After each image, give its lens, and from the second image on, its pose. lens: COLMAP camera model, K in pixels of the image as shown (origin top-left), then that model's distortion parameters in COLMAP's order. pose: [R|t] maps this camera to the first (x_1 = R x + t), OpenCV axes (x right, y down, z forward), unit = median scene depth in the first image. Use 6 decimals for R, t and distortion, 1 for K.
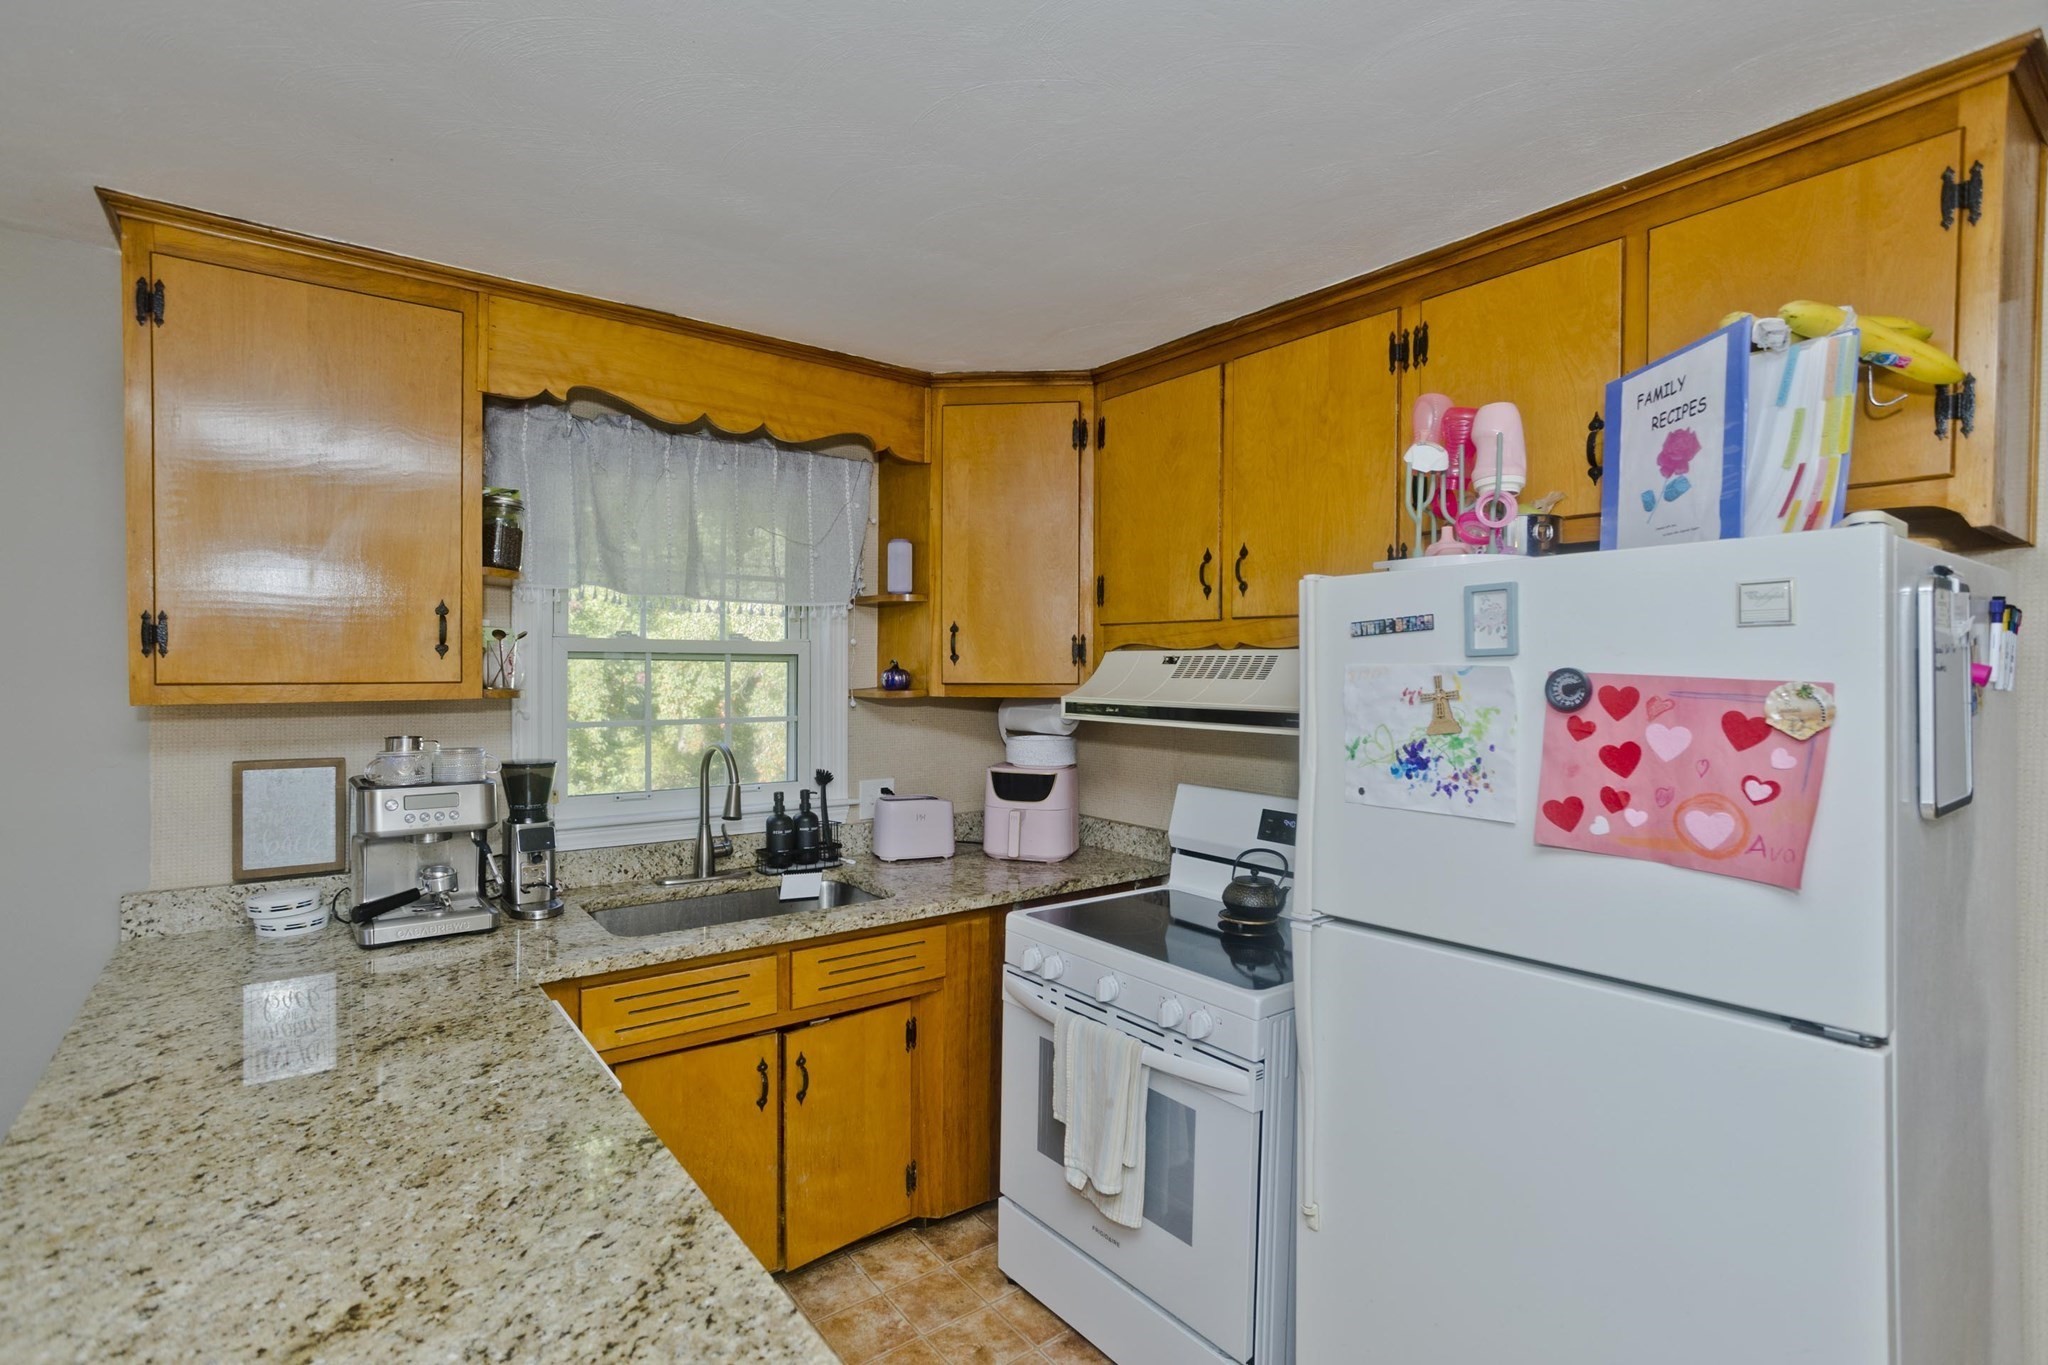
lens RADIAL K [[991.4, 0, 1024.0], [0, 991.4, 682.5], [0, 0, 1]] dist [-0.061223, 0.040483]
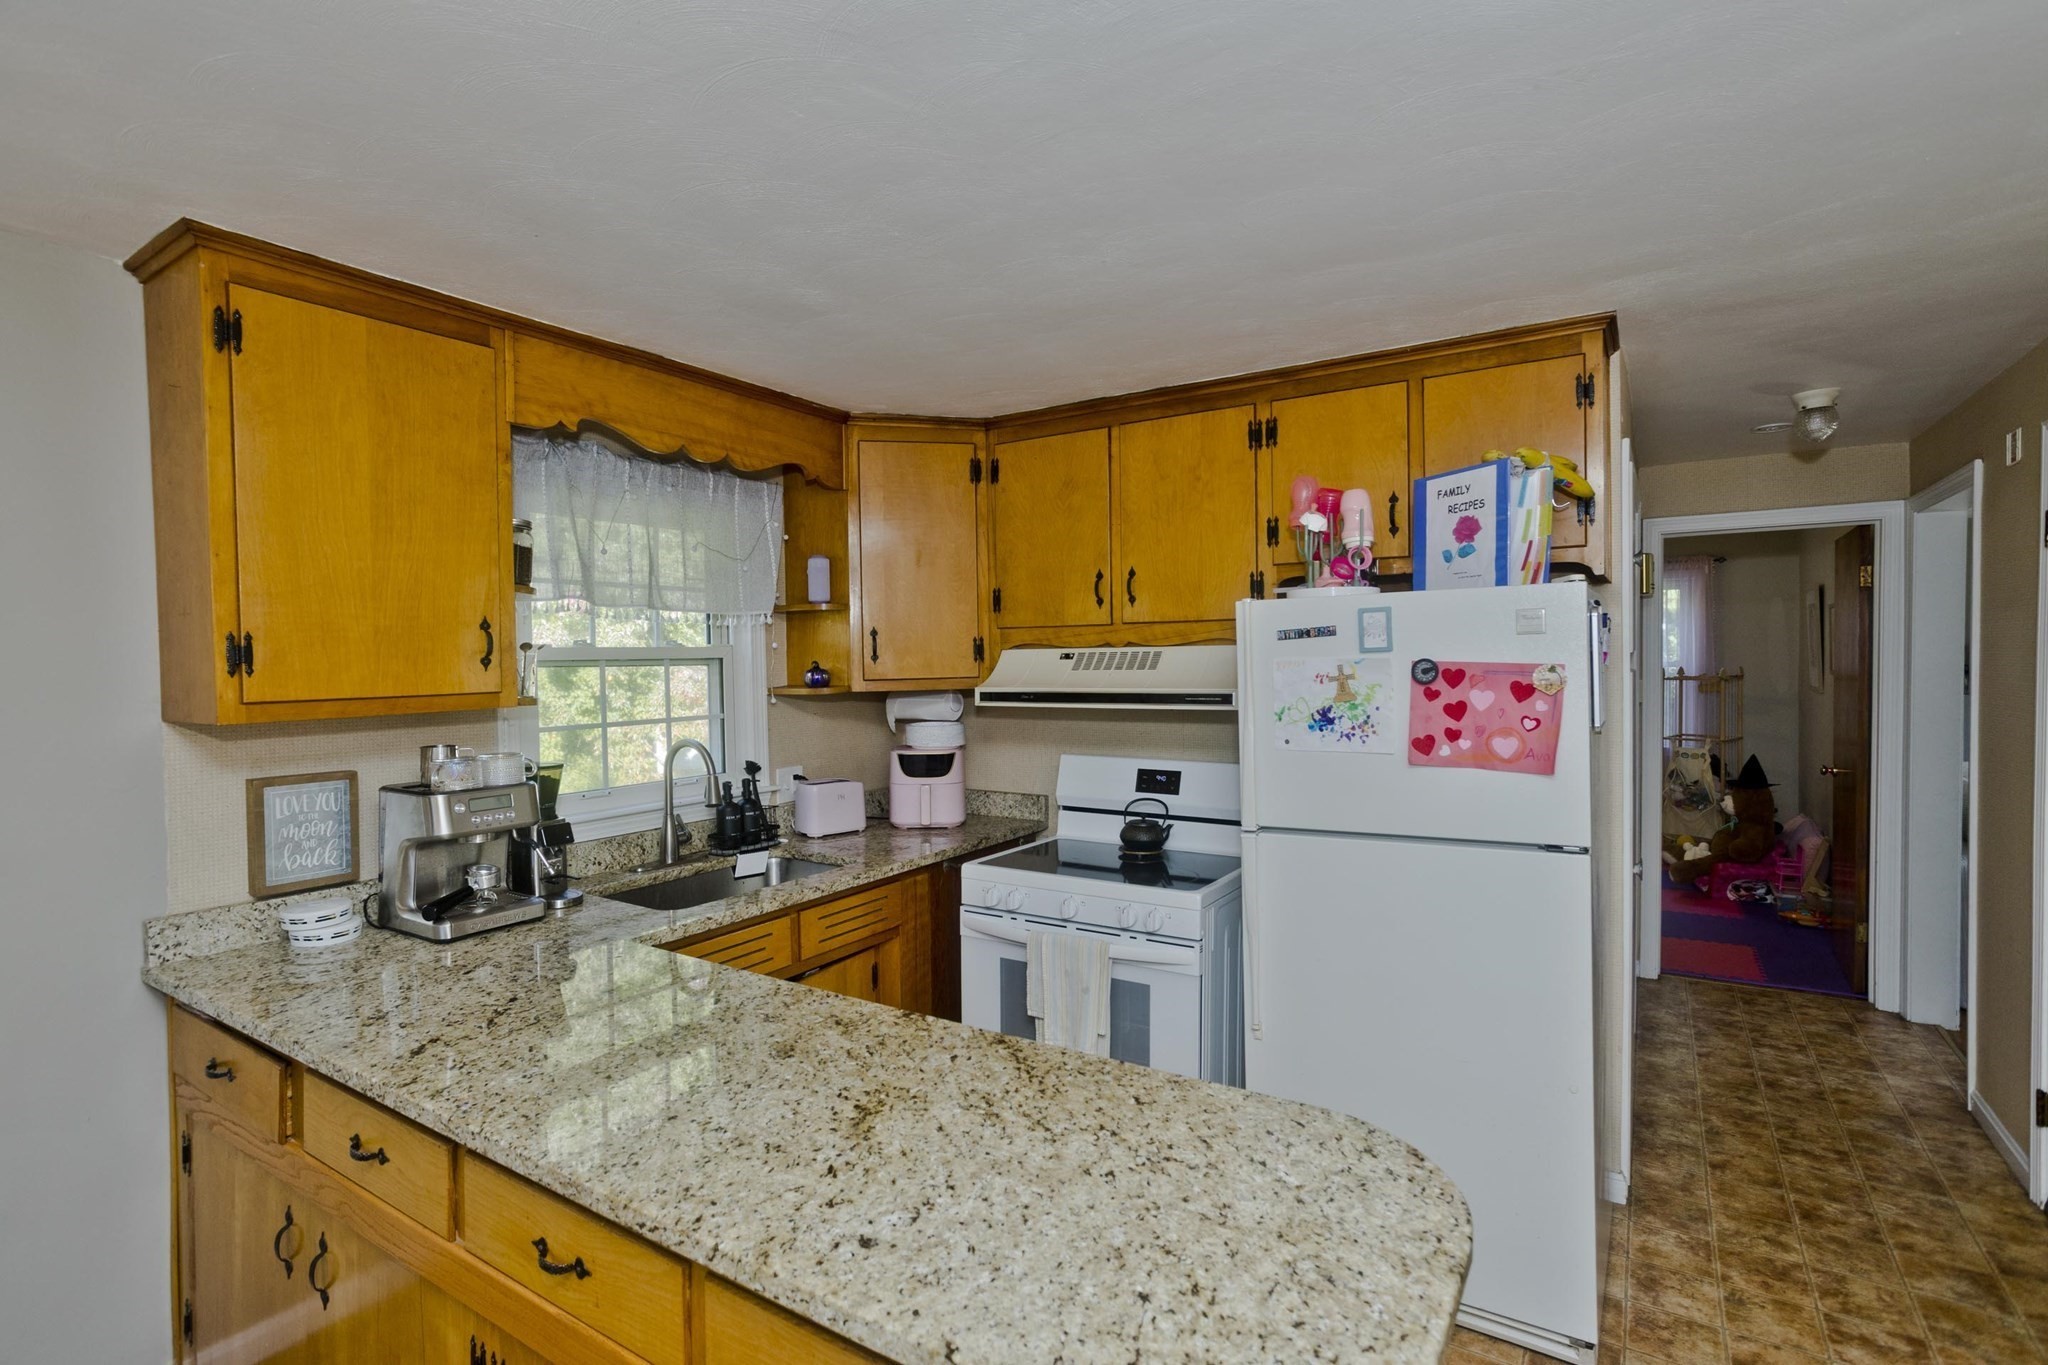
lens RADIAL K [[997.2, 0, 1033.5], [0, 997.2, 679.3], [0, 0, 1]] dist [-0.061935, 0.042809]
pose [[0.938779, -0.030195, 0.343193, -0.382780], [0.027969, 0.999543, 0.011436, -0.010124], [-0.343382, -0.001138, 0.939195, -0.214211]]
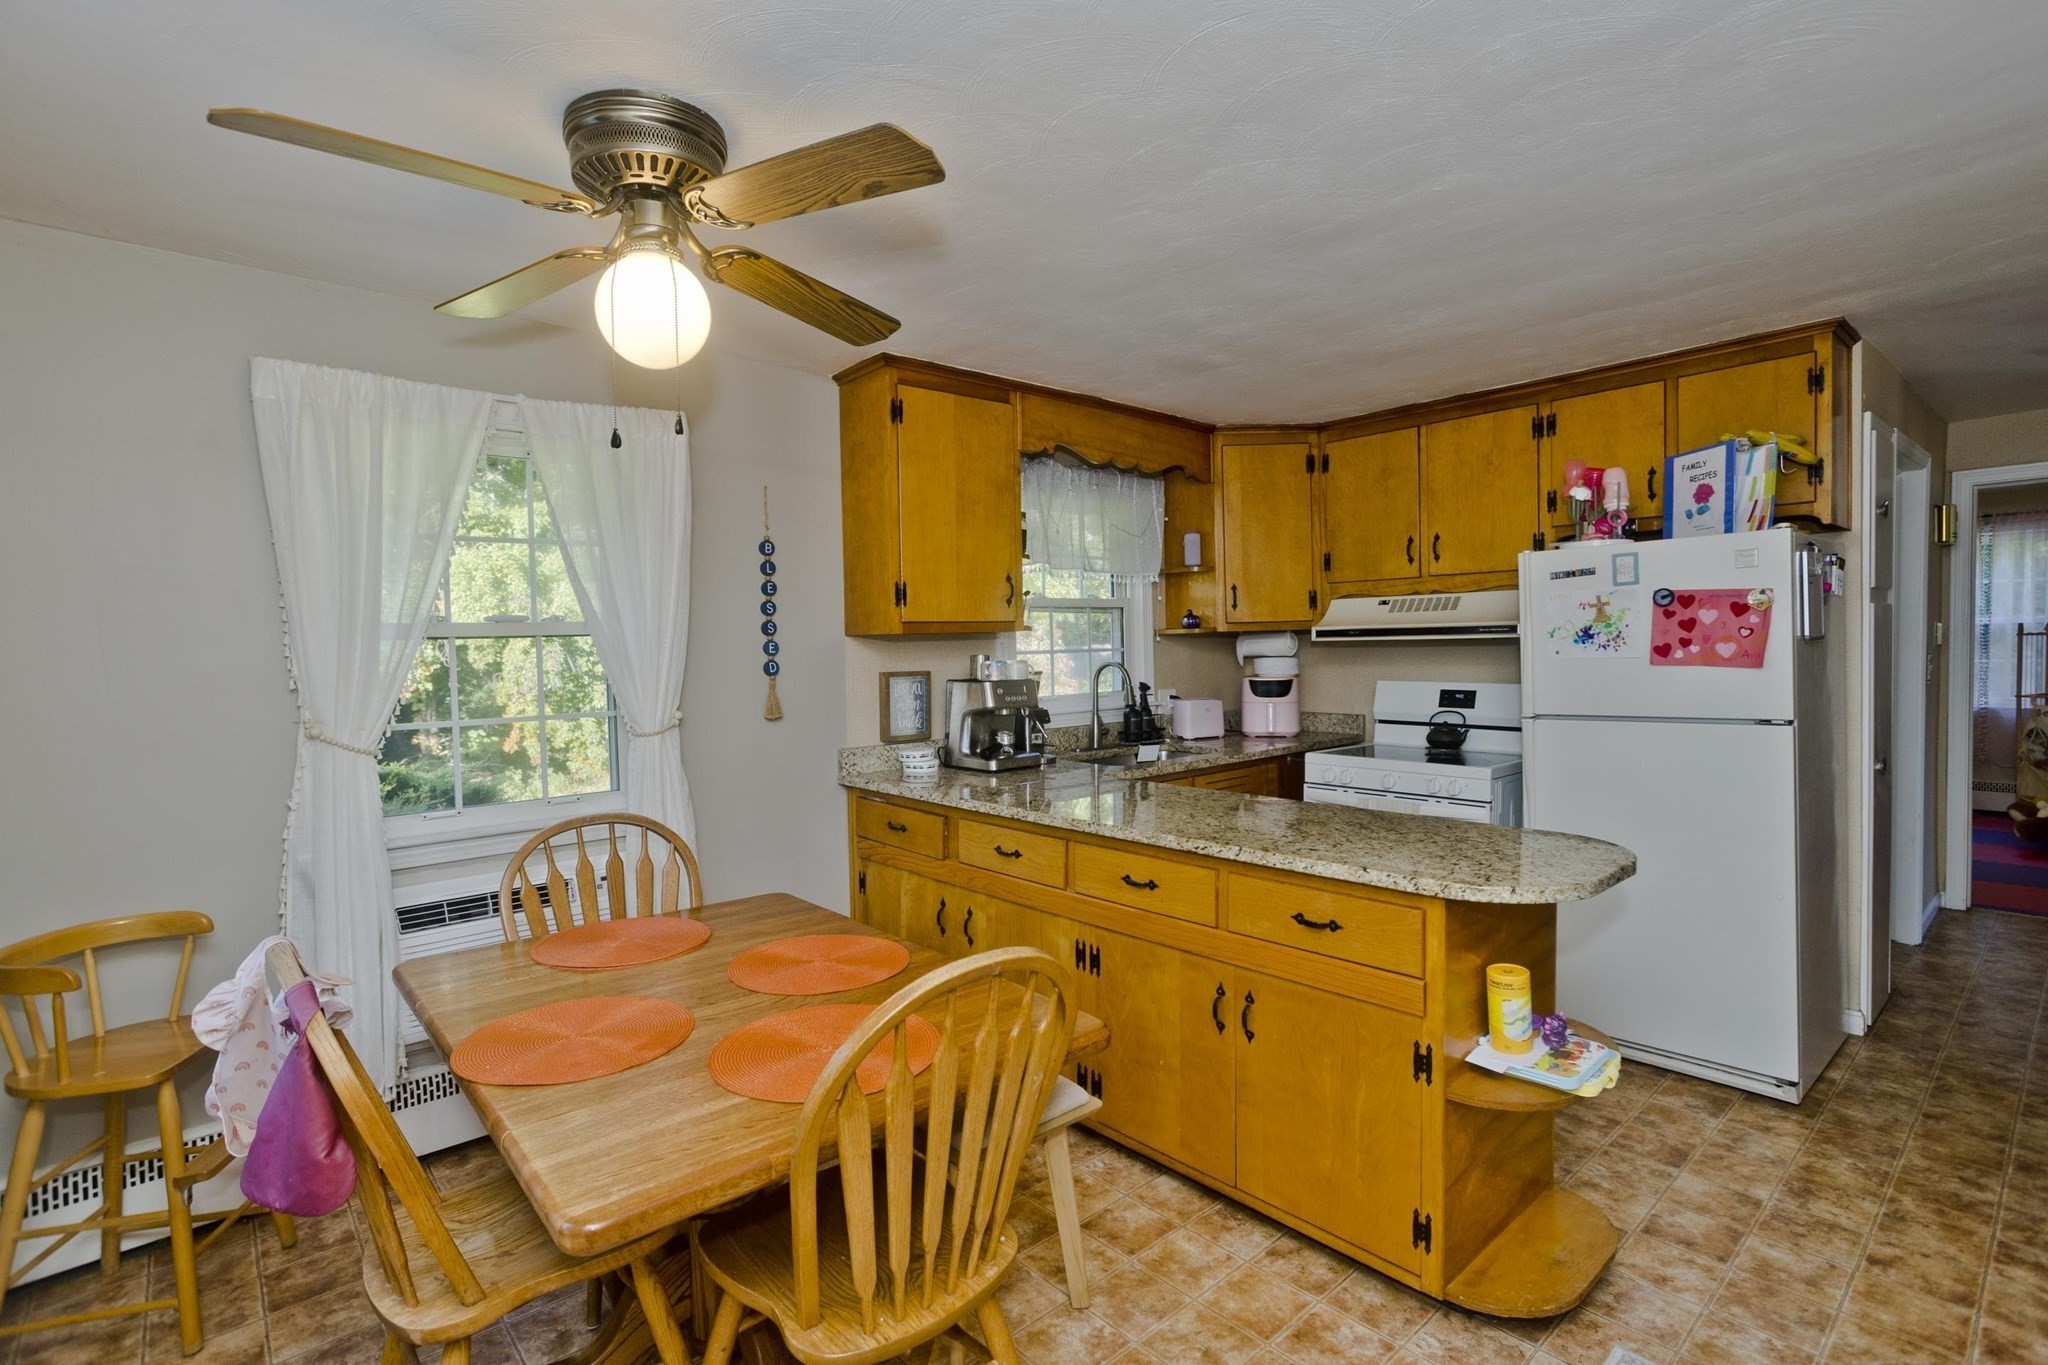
lens RADIAL K [[997.2, 0, 1033.5], [0, 997.2, 679.3], [0, 0, 1]] dist [-0.061935, 0.042809]
pose [[0.996760, -0.031249, 0.074114, -0.654782], [0.029894, 0.999366, 0.019328, 0.065321], [-0.074671, -0.017050, 0.997062, -0.714841]]
